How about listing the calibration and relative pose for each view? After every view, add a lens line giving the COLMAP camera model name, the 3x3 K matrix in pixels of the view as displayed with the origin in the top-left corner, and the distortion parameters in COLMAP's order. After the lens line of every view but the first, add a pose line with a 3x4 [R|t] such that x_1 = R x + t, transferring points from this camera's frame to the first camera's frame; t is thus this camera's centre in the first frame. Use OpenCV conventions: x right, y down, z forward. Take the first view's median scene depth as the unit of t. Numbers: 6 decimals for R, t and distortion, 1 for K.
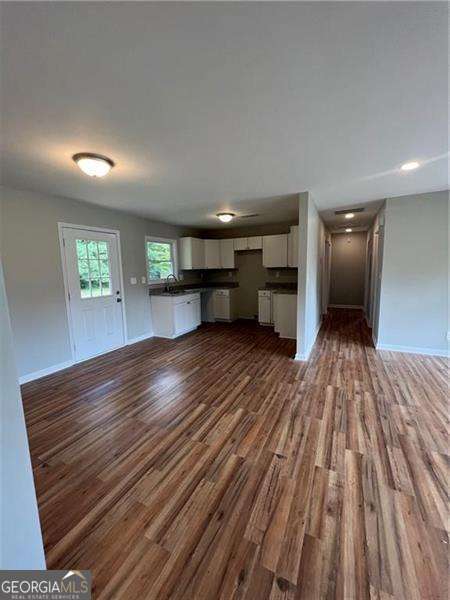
lens RADIAL K [[243.3, 0, 223.2], [0, 243.3, 298.4], [0, 0, 1]] dist [-0.003128, -0.000203]
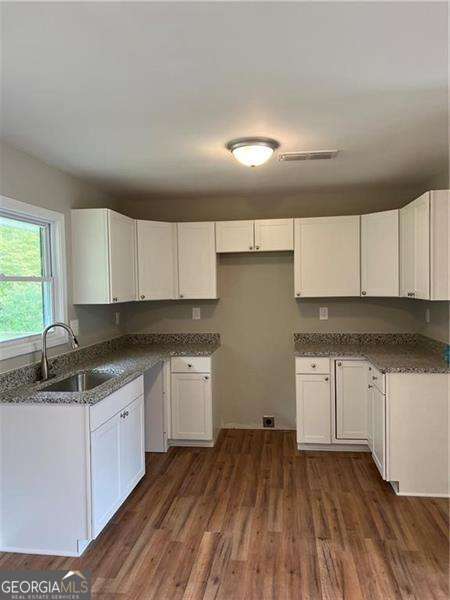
lens RADIAL K [[443.5, 0, 227.5], [0, 443.5, 301.9], [0, 0, 1]] dist [-0.029943, -0.023225]
pose [[0.942099, -0.004385, 0.335307, -0.182094], [0.036357, 0.995356, -0.089133, -0.061224], [-0.333359, 0.096163, 0.937883, 0.373711]]
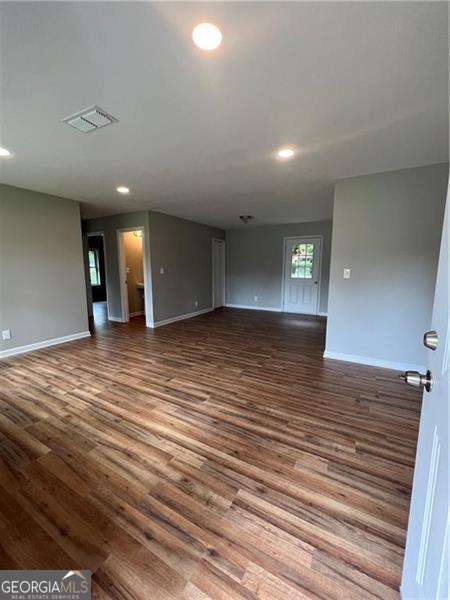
lens RADIAL K [[243.3, 0, 227.1], [0, 243.3, 299.5], [0, 0, 1]] dist [-0.003128, -0.000203]
pose [[-0.050049, 0.157329, -0.986277, 0.792717], [-0.130244, 0.978054, 0.162626, -0.046342], [0.990218, 0.136596, -0.028460, 0.380481]]
